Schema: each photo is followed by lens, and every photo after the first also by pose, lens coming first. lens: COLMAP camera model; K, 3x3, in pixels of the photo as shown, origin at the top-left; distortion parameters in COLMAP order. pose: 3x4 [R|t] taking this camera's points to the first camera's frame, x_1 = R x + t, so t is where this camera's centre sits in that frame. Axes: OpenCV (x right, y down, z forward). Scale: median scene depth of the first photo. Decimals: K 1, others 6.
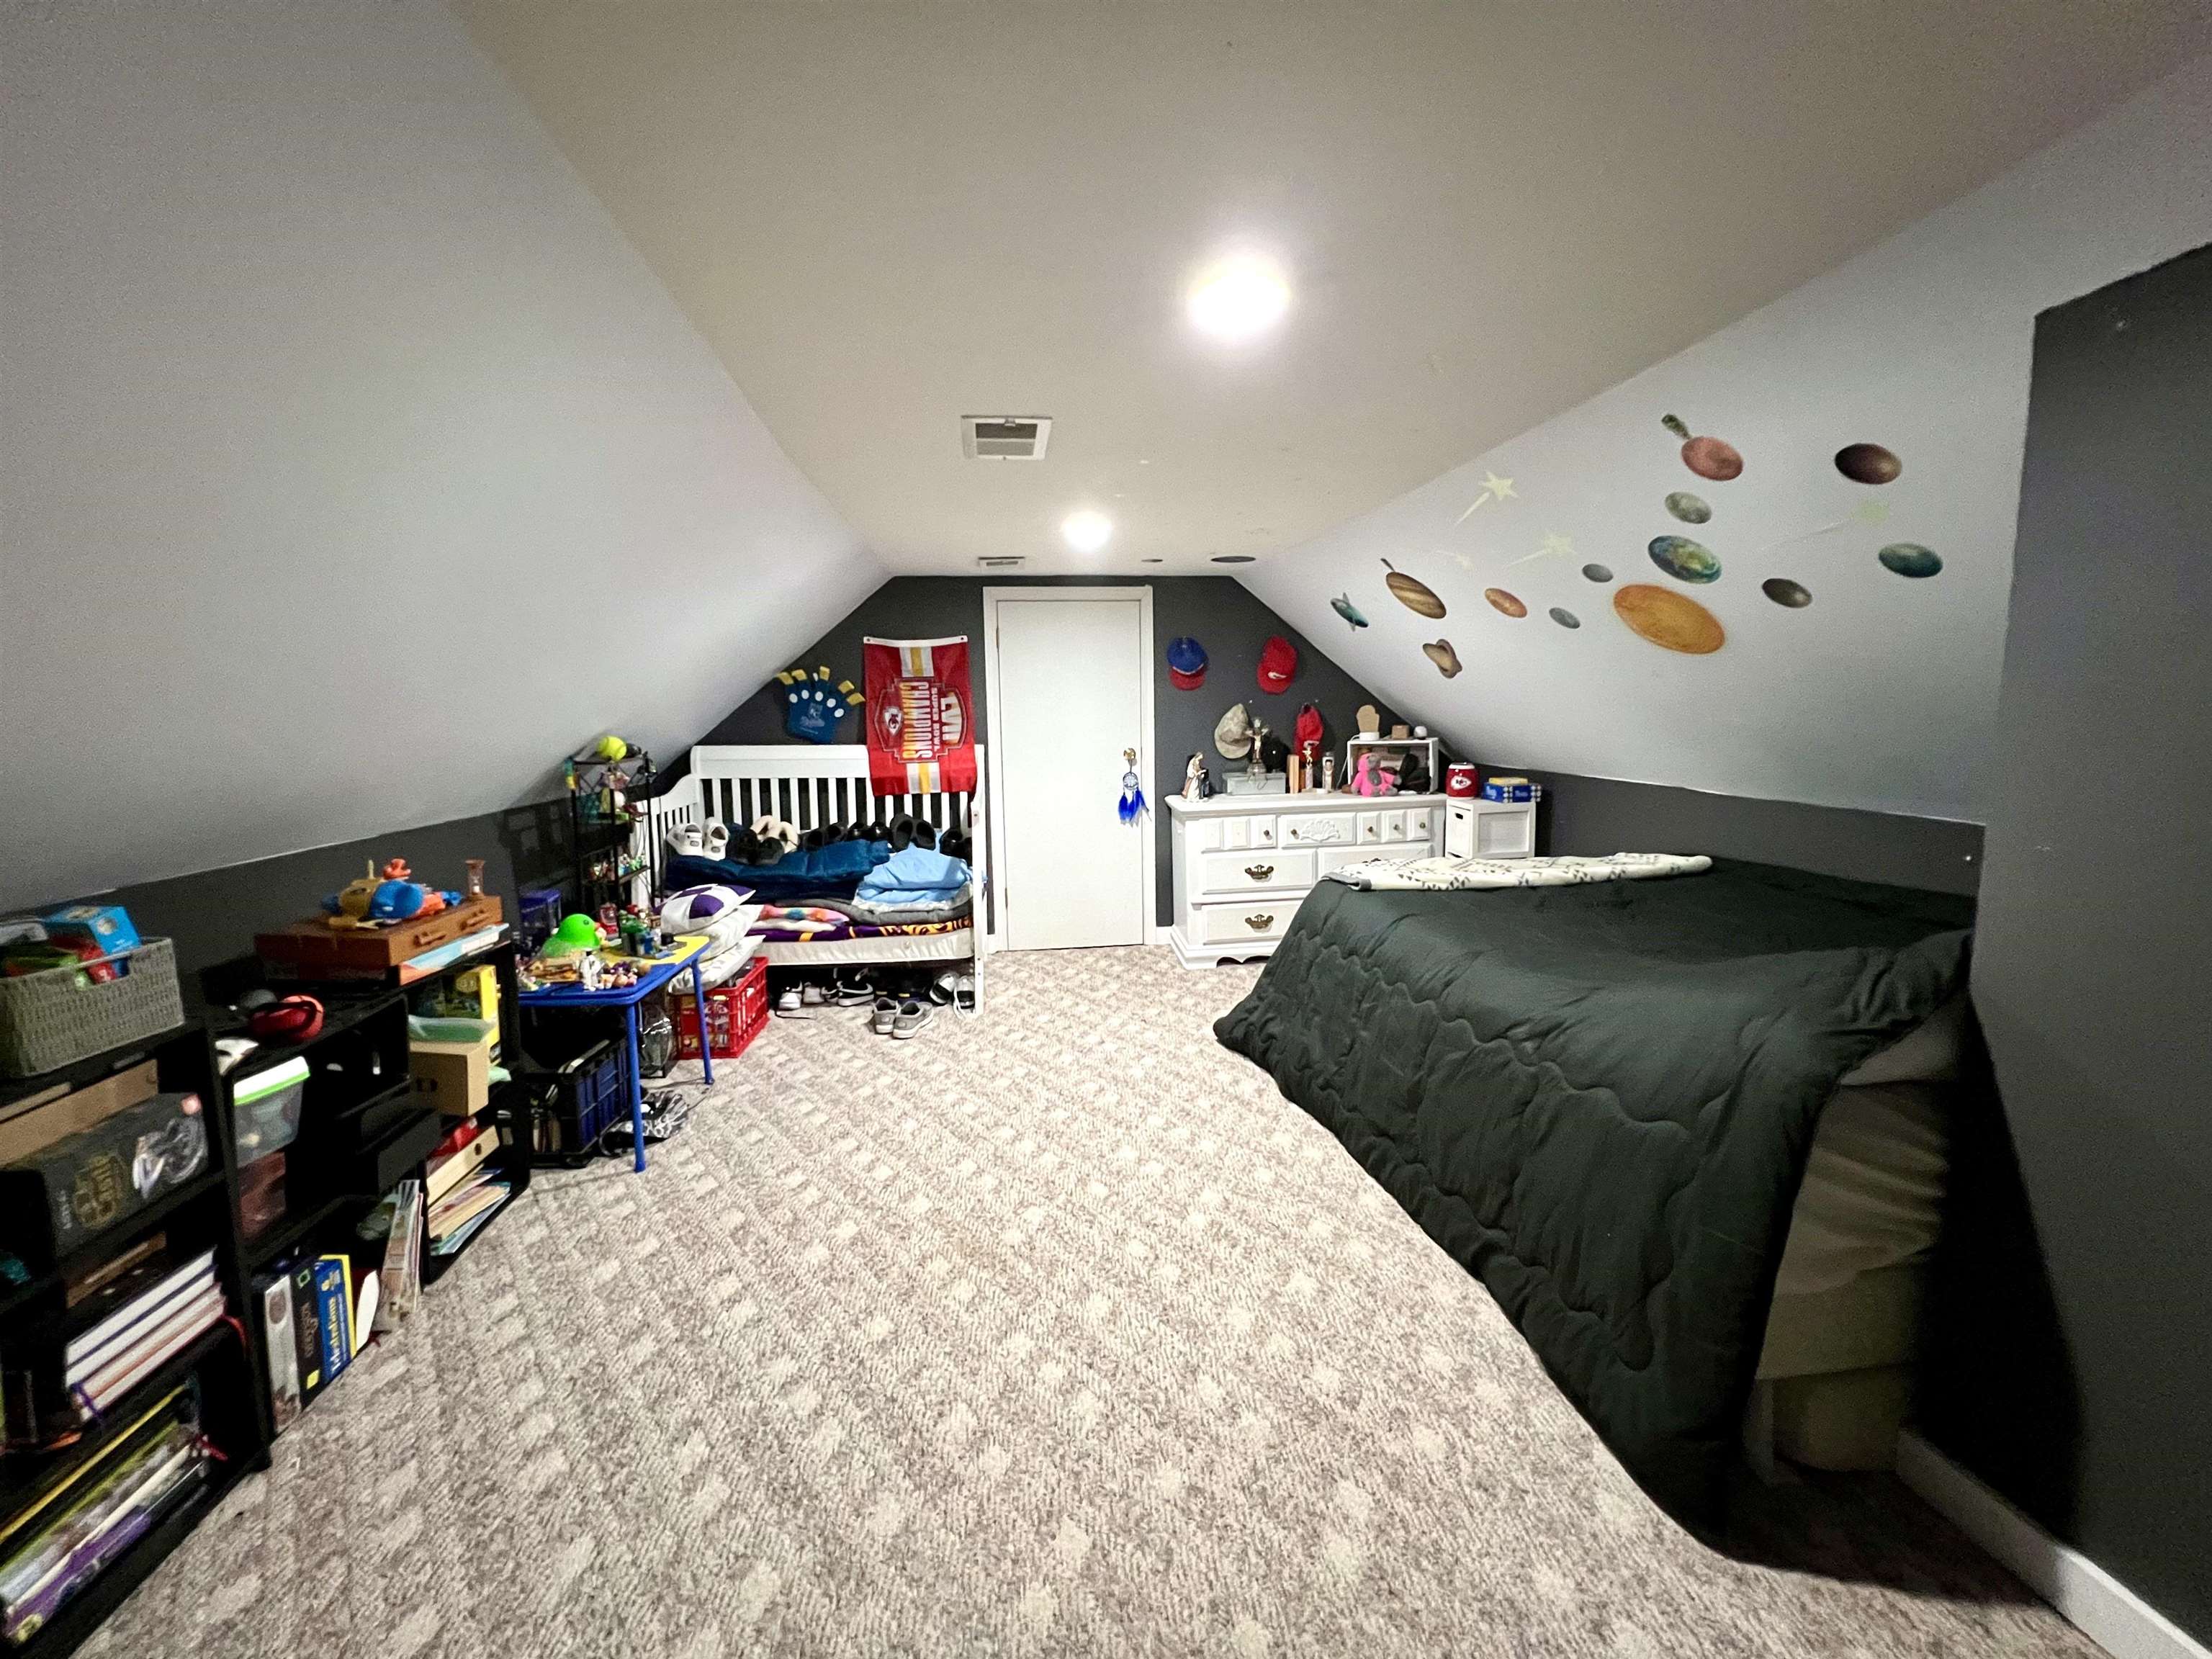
lens RADIAL K [[893.8, 0, 1106.0], [0, 893.8, 829.5], [0, 0, 1]] dist [0.001677, 0.000015]
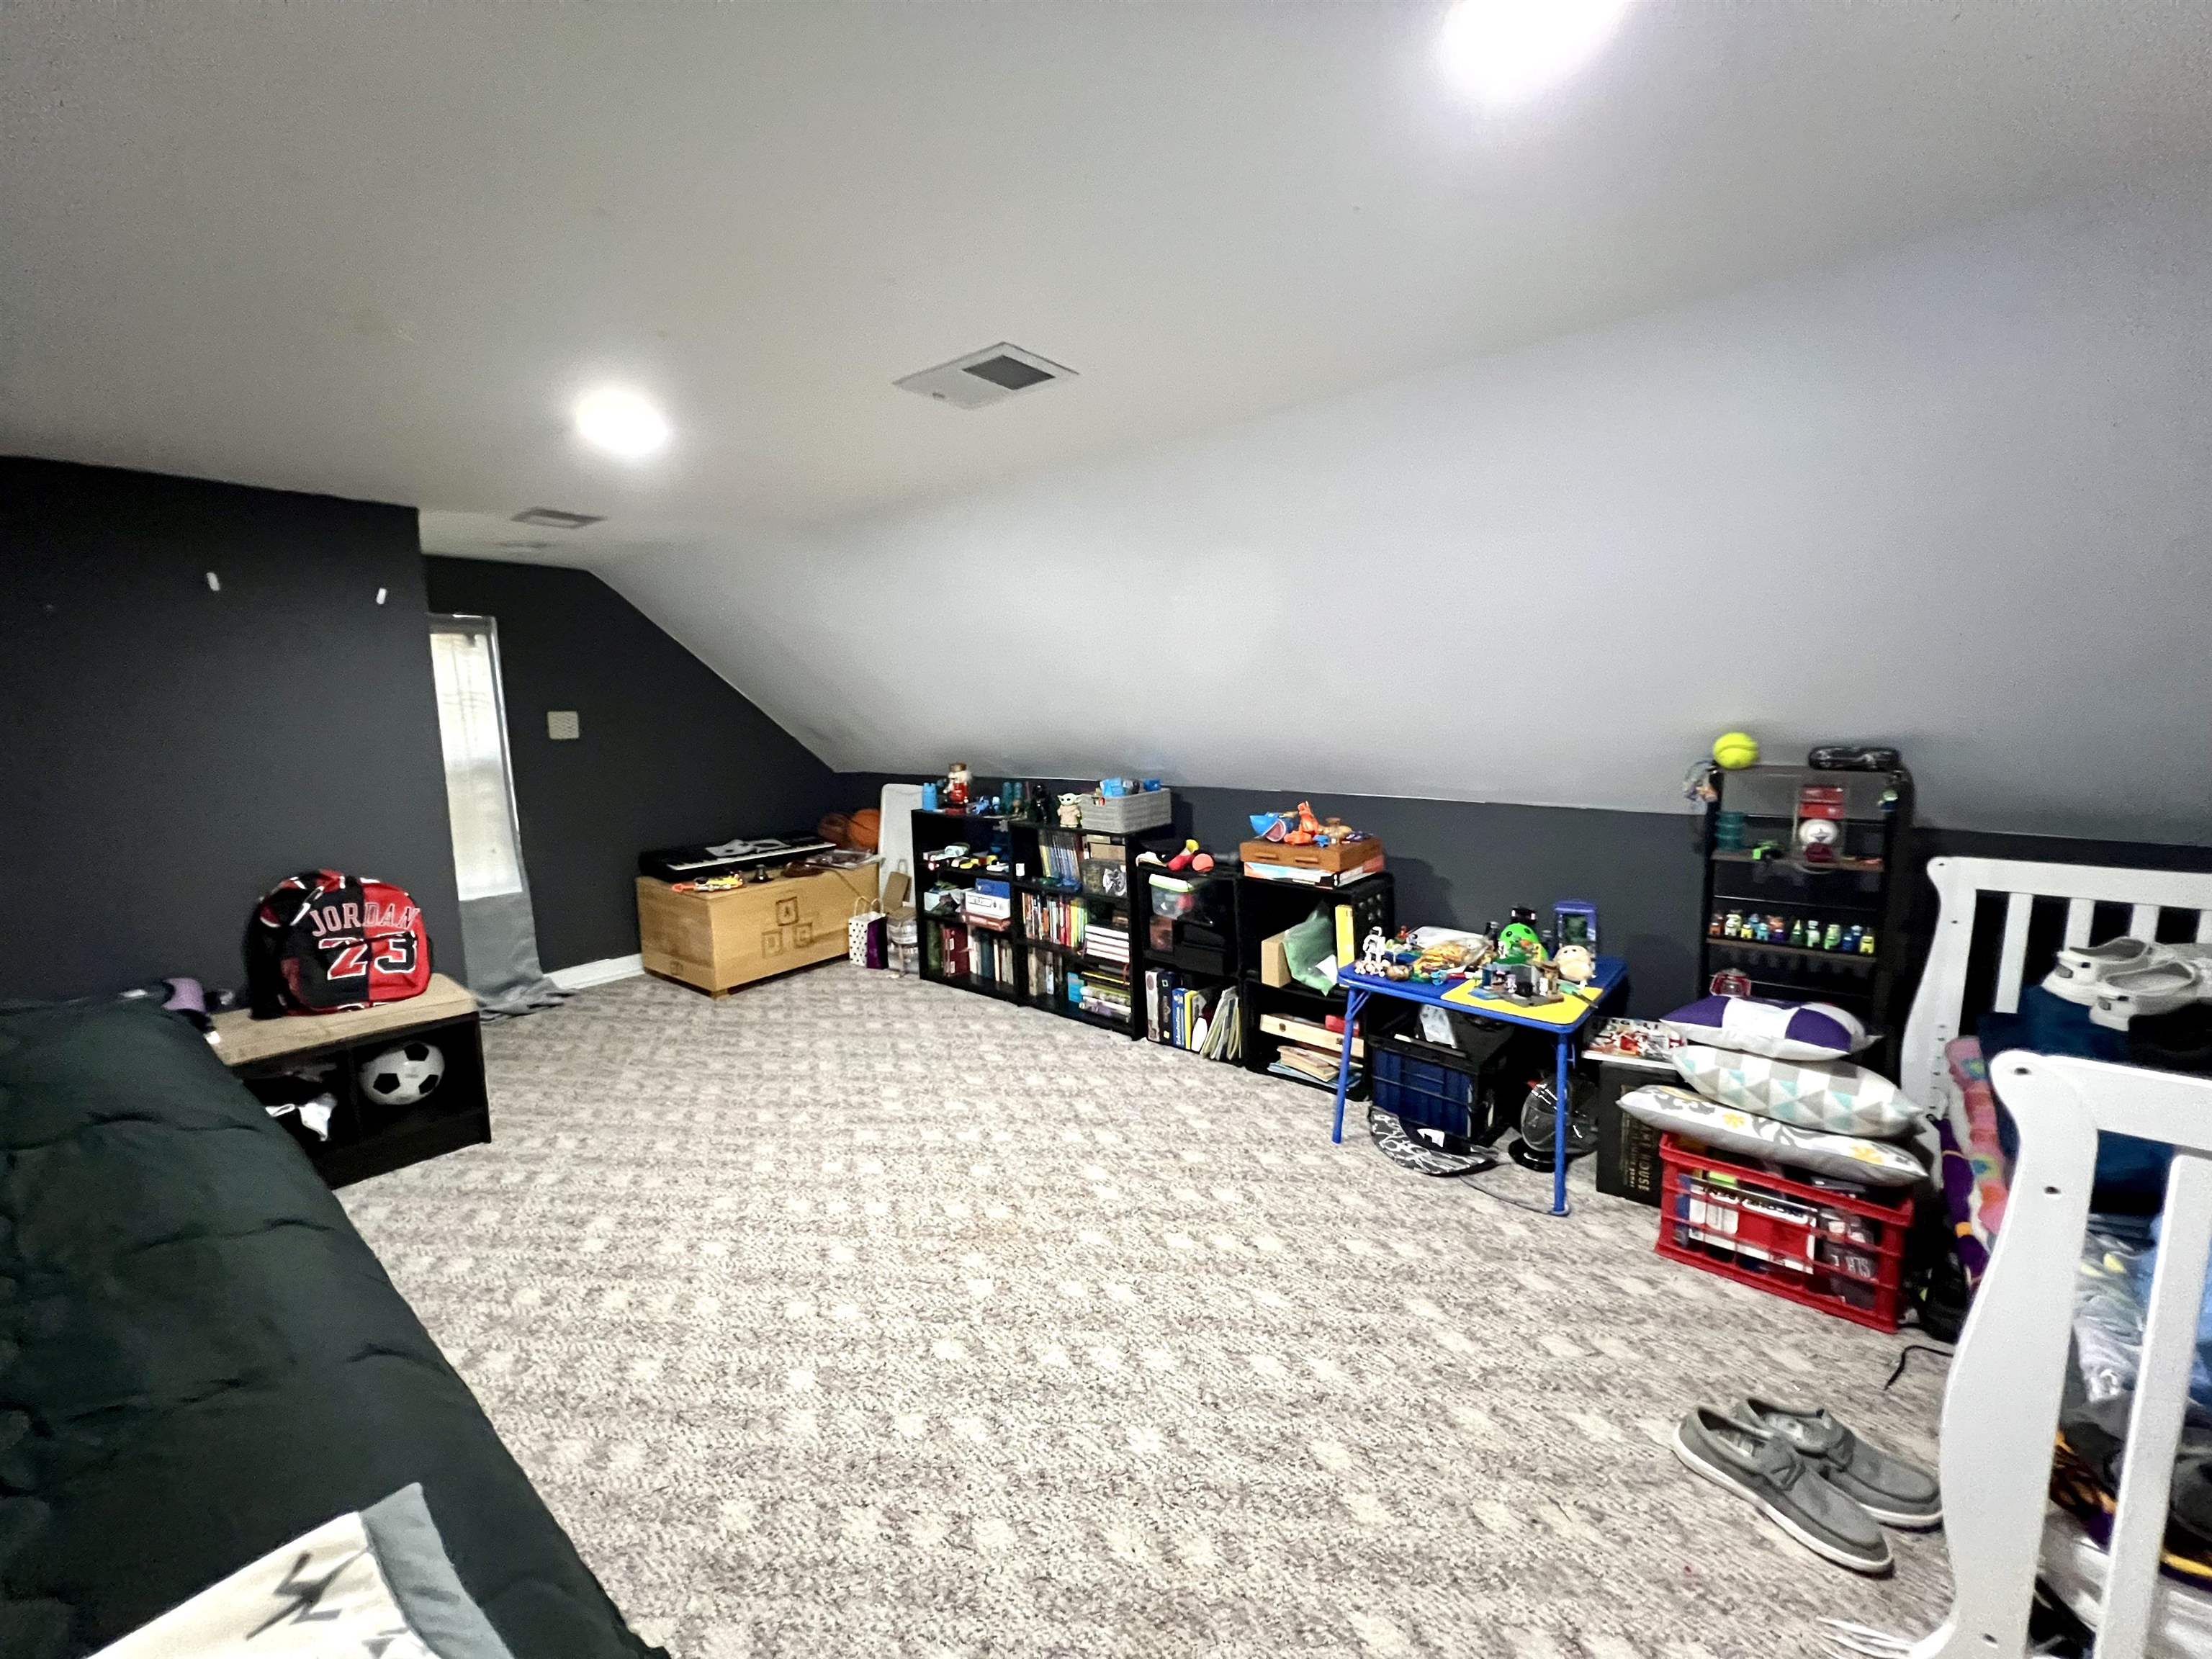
lens RADIAL K [[881.3, 0, 1100.5], [0, 881.3, 822.4], [0, 0, 1]] dist [-0.001300, 0.000312]
pose [[-0.730065, 0.120397, -0.672688, 0.415524], [-0.063820, 0.968044, 0.242524, -0.266908], [0.680391, 0.219989, -0.699051, 1.807366]]
